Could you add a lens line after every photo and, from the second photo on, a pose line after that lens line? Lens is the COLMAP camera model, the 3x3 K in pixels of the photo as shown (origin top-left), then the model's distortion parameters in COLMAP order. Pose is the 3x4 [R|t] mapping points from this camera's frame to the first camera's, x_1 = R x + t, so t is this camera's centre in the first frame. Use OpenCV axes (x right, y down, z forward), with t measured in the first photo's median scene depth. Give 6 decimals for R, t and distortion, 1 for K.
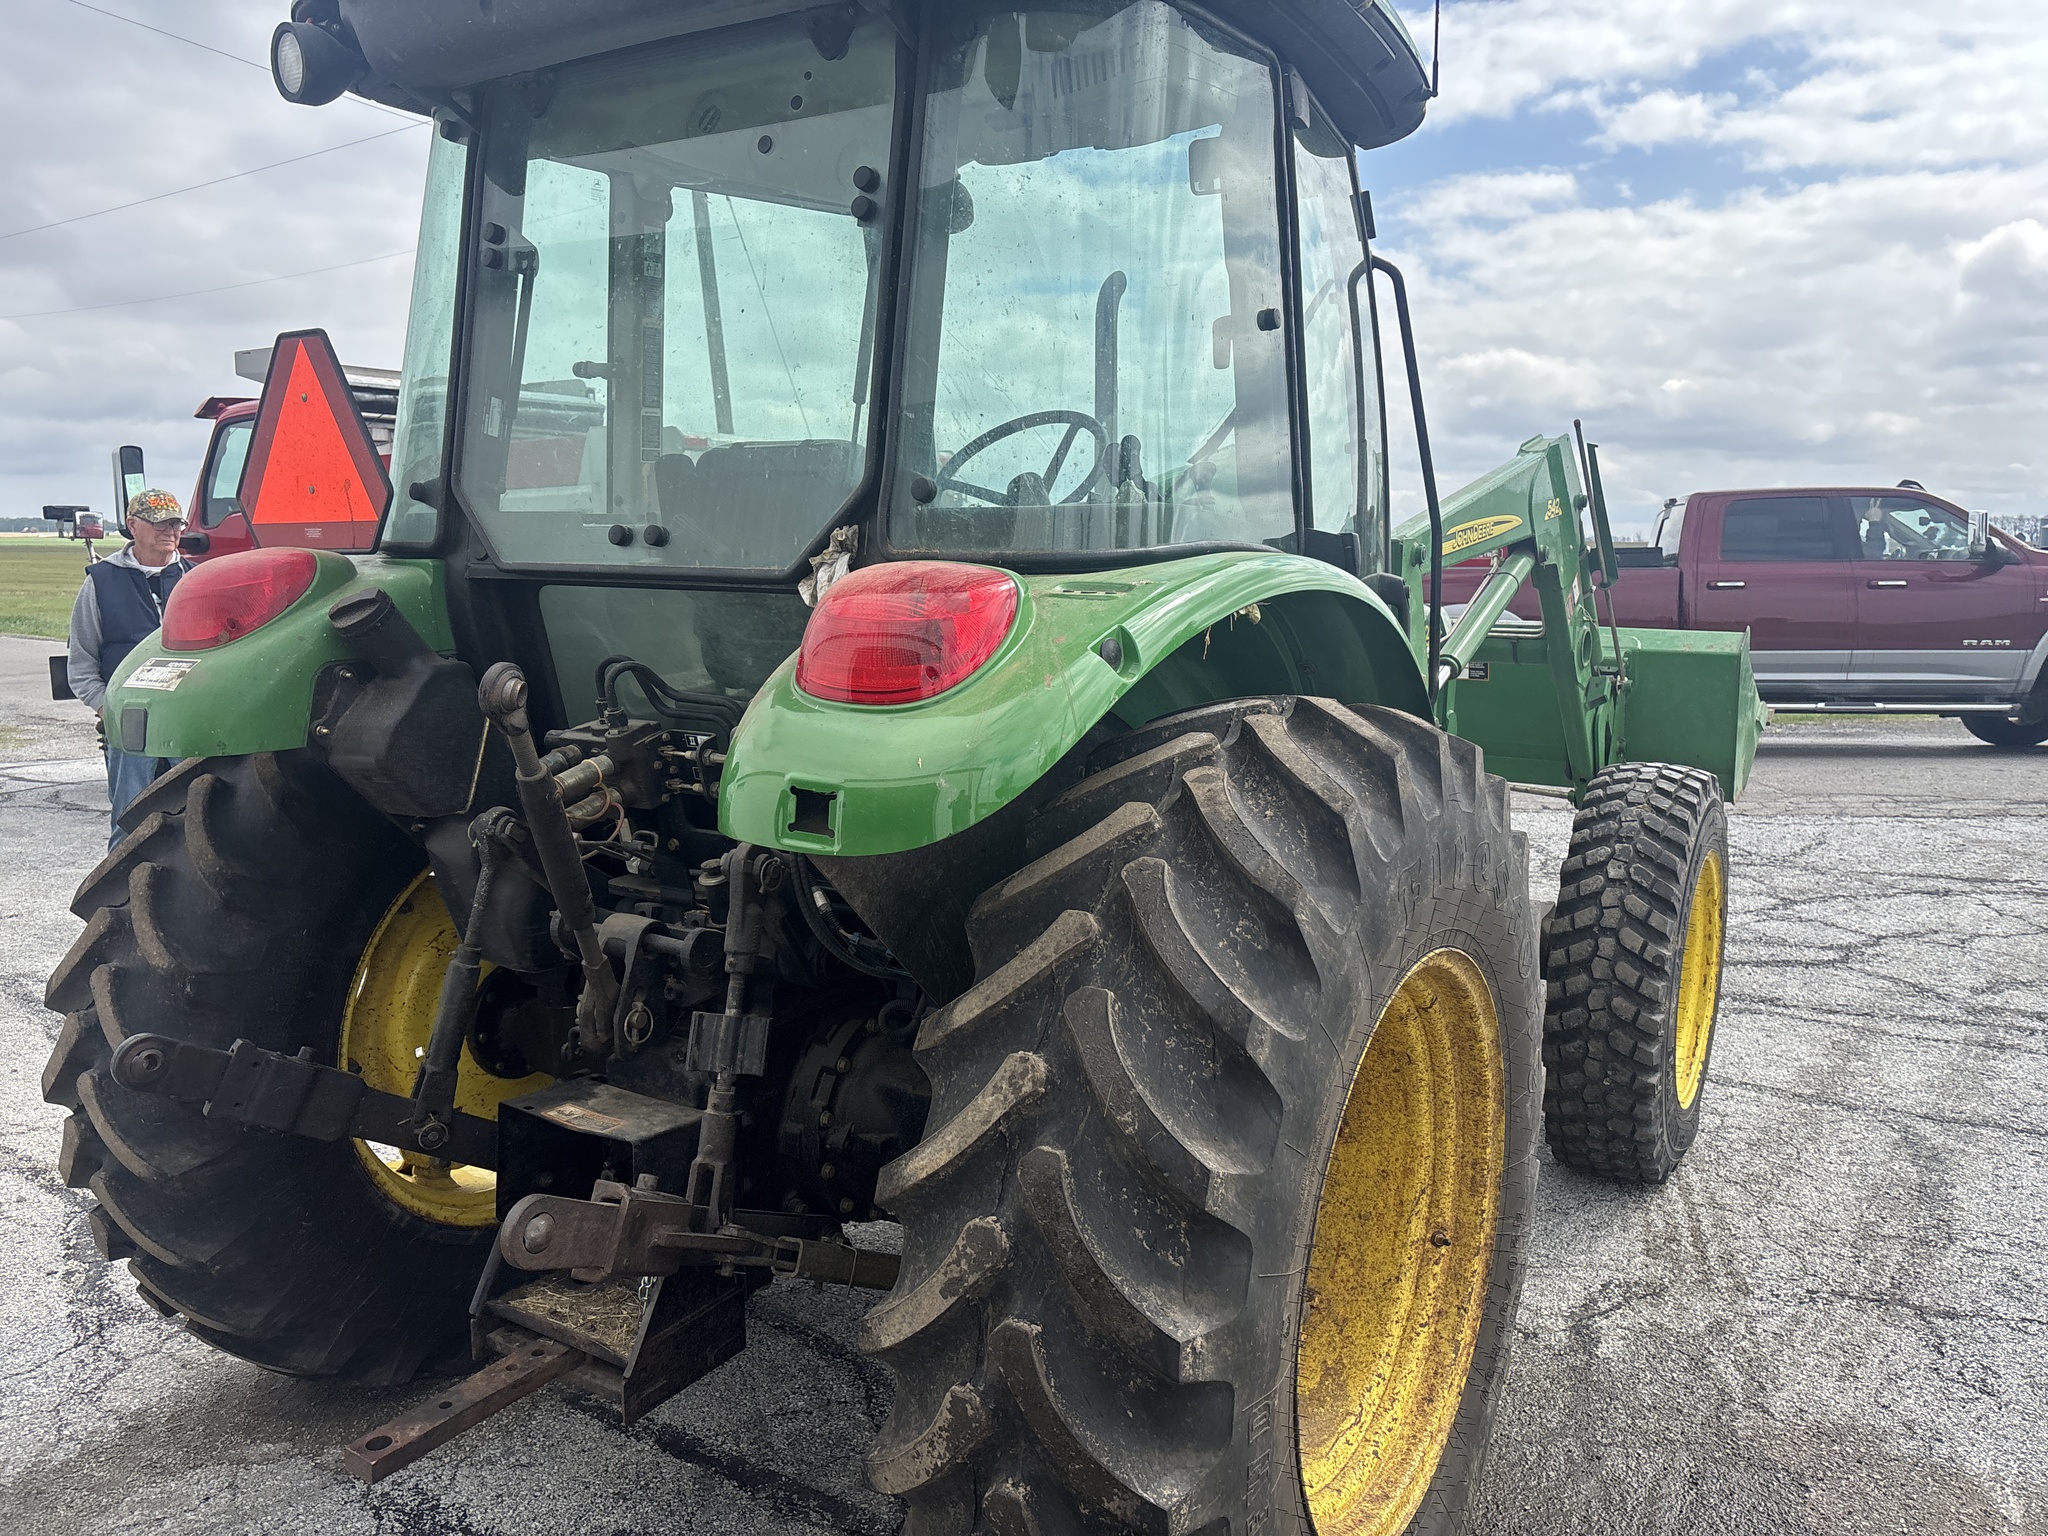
lens RADIAL K [[1545.3, 0, 1027.6], [0, 1545.3, 759.4], [0, 0, 1]] dist [0.038463, -0.039320]
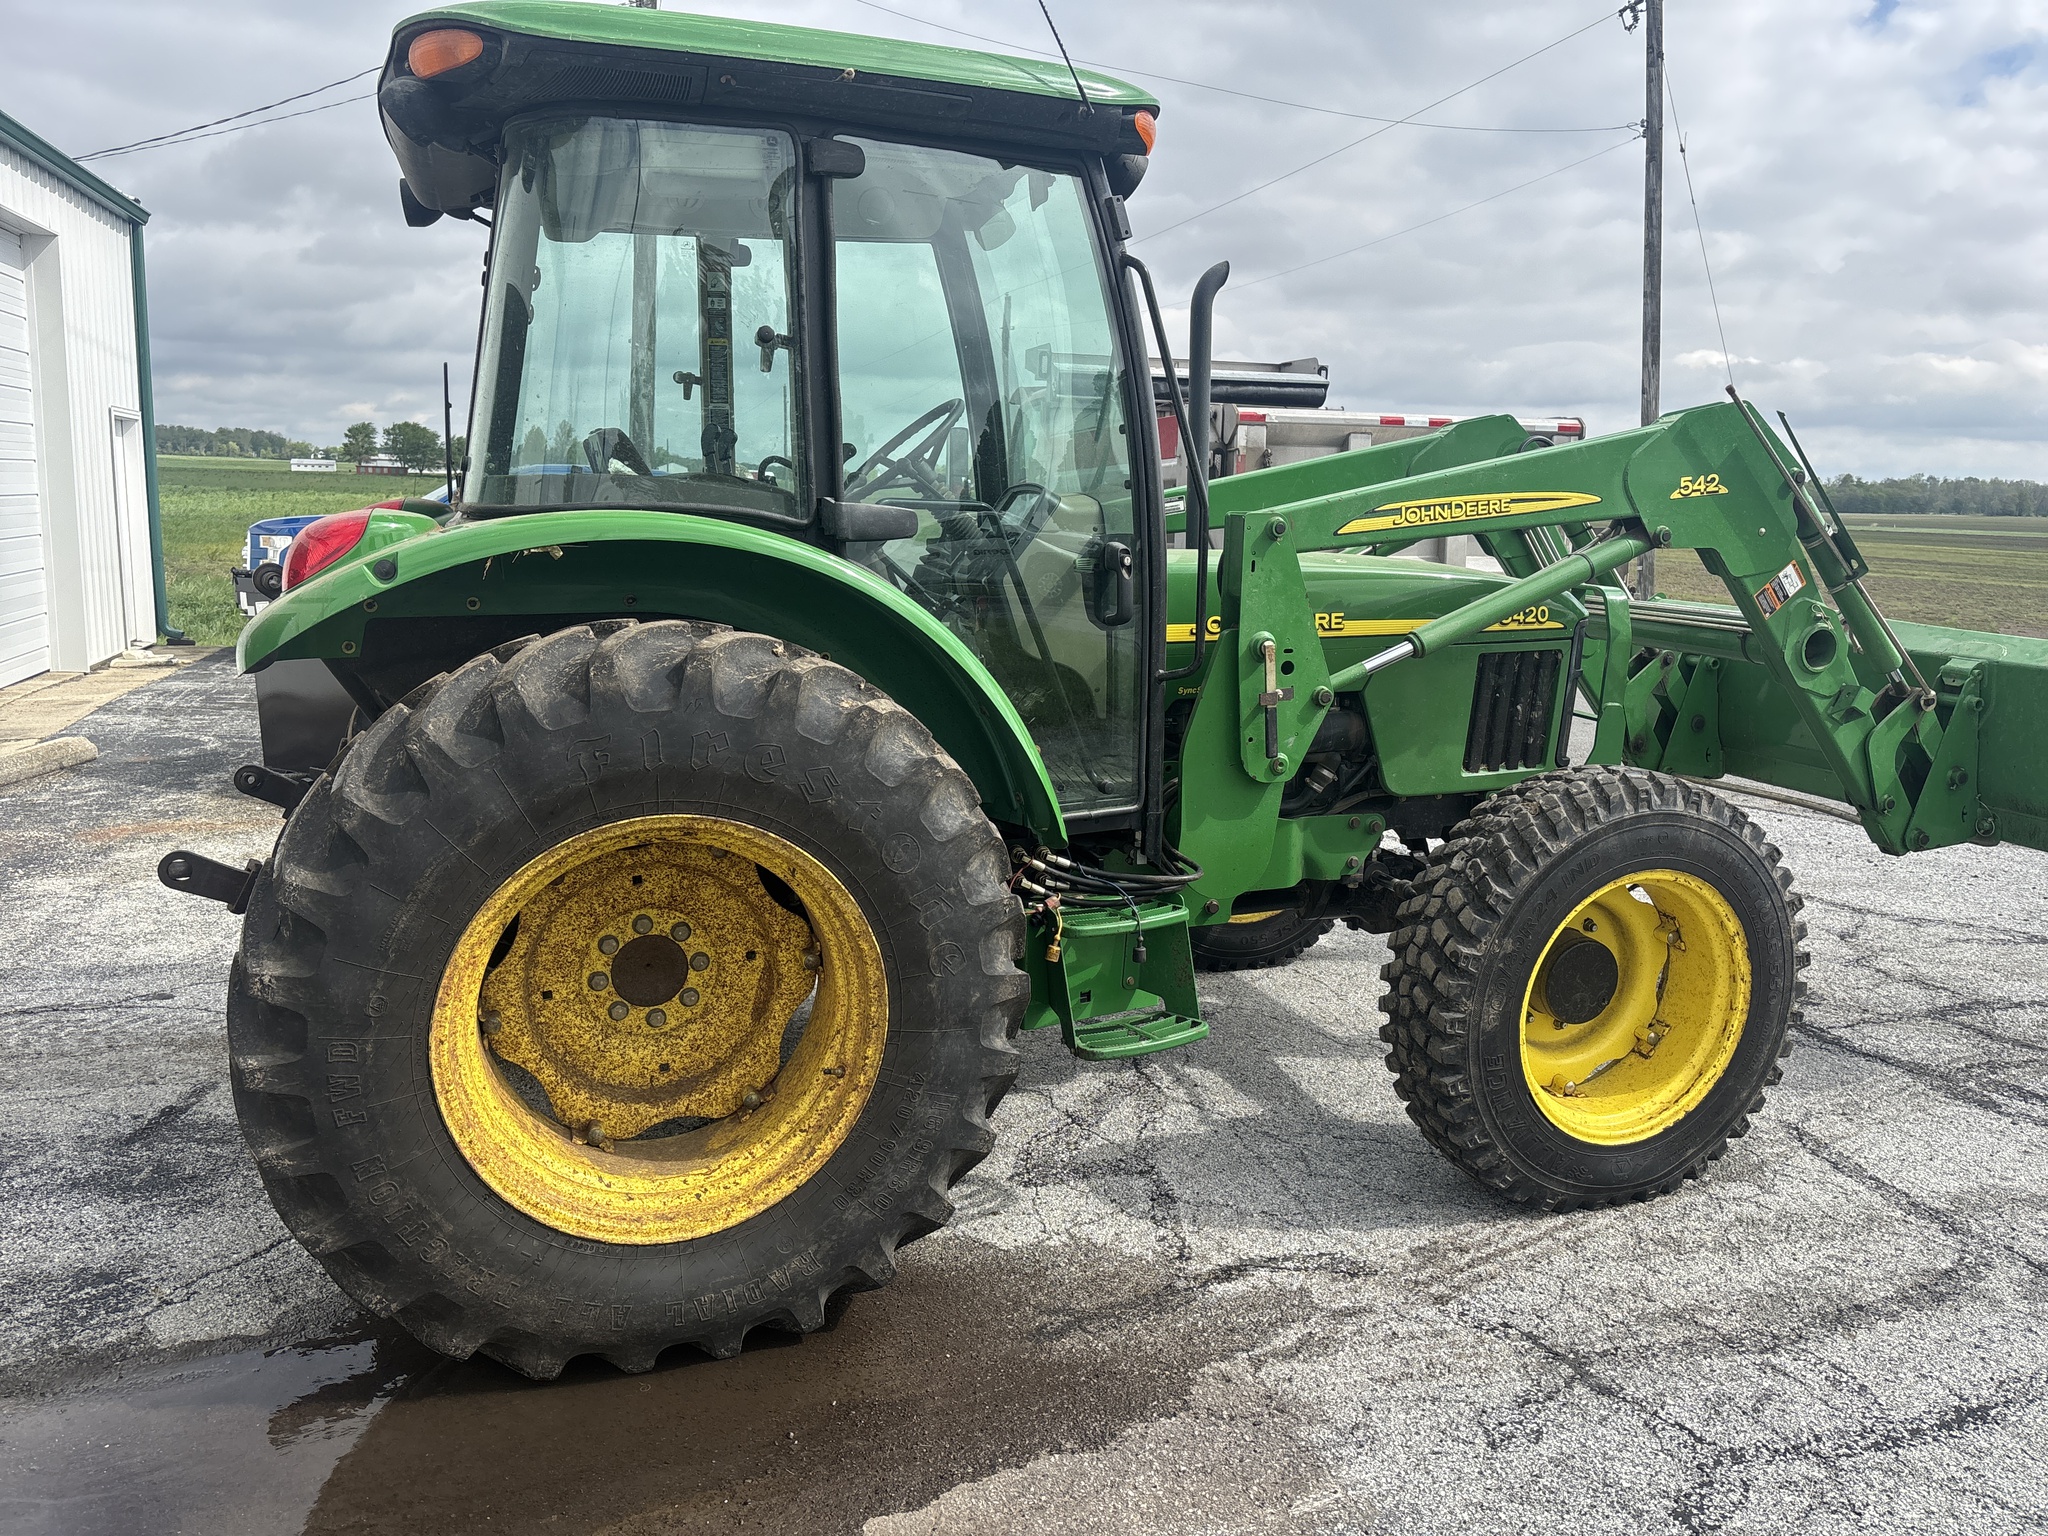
lens RADIAL K [[1523.6, 0, 1024.0], [0, 1523.6, 768.0], [0, 0, 1]] dist [0.036914, -0.025403]
pose [[0.785989, 0.122912, -0.605899, 1.087929], [-0.107686, 0.992275, 0.061598, -0.023965], [0.608789, 0.016831, 0.793153, 0.116193]]
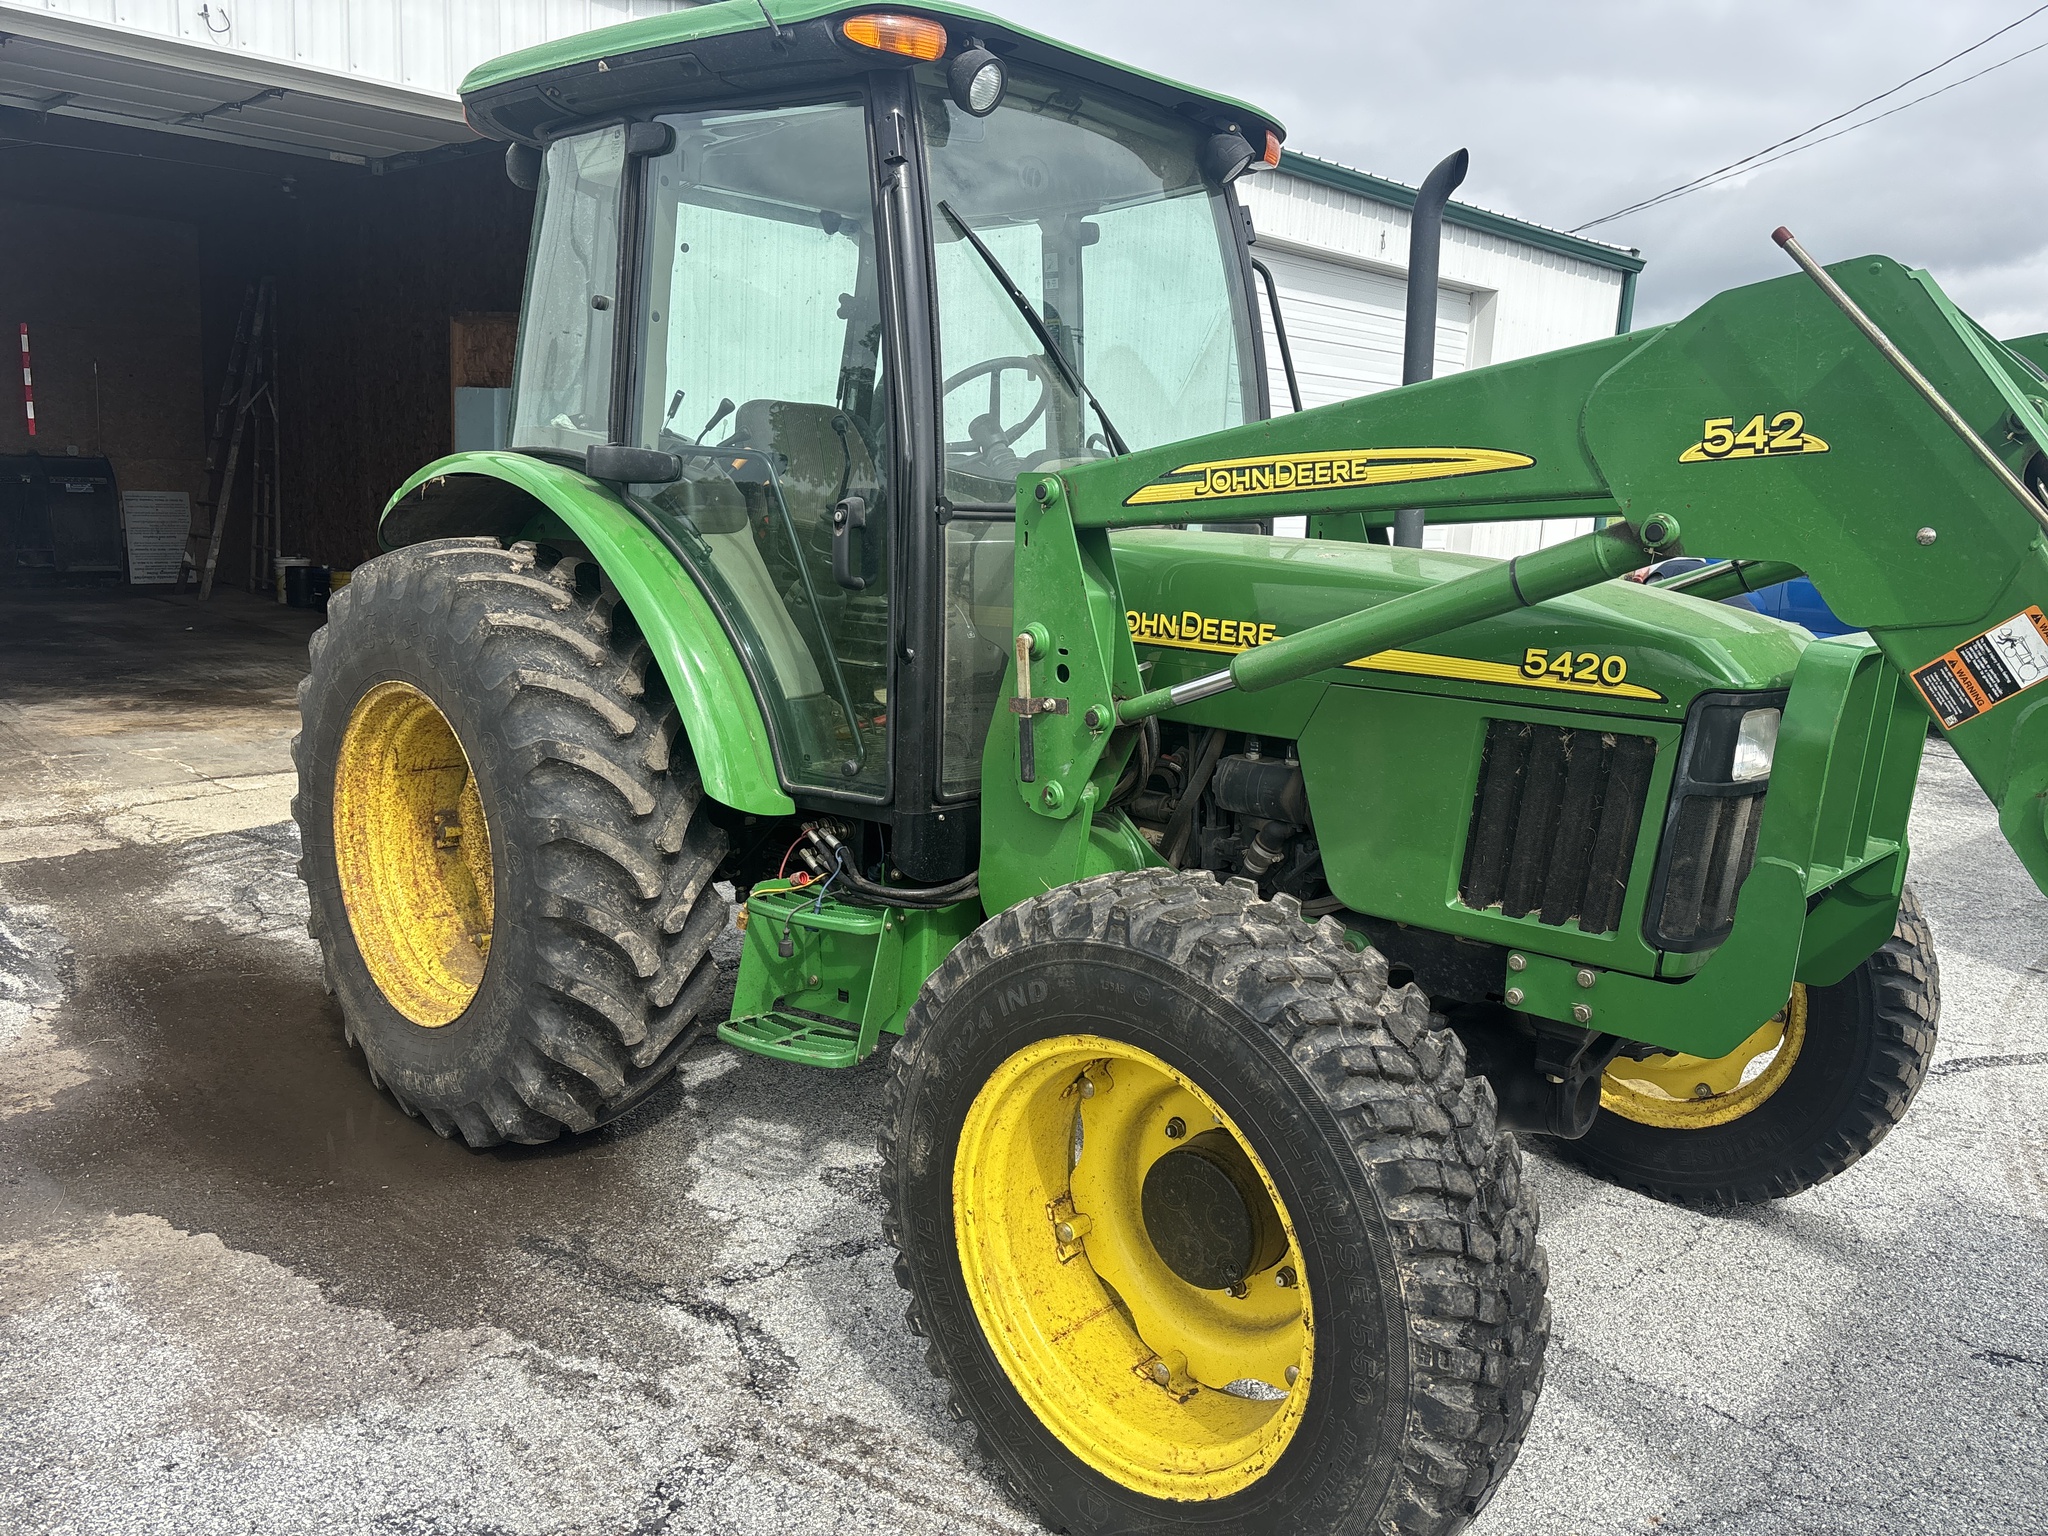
lens RADIAL K [[1508.9, 0, 1032.1], [0, 1508.9, 754.7], [0, 0, 1]] dist [0.070251, -0.092515]
pose [[-0.169235, 0.166830, -0.971353, 1.512148], [-0.189361, 0.961703, 0.198165, -0.223318], [0.967213, 0.217473, -0.131163, 1.611737]]
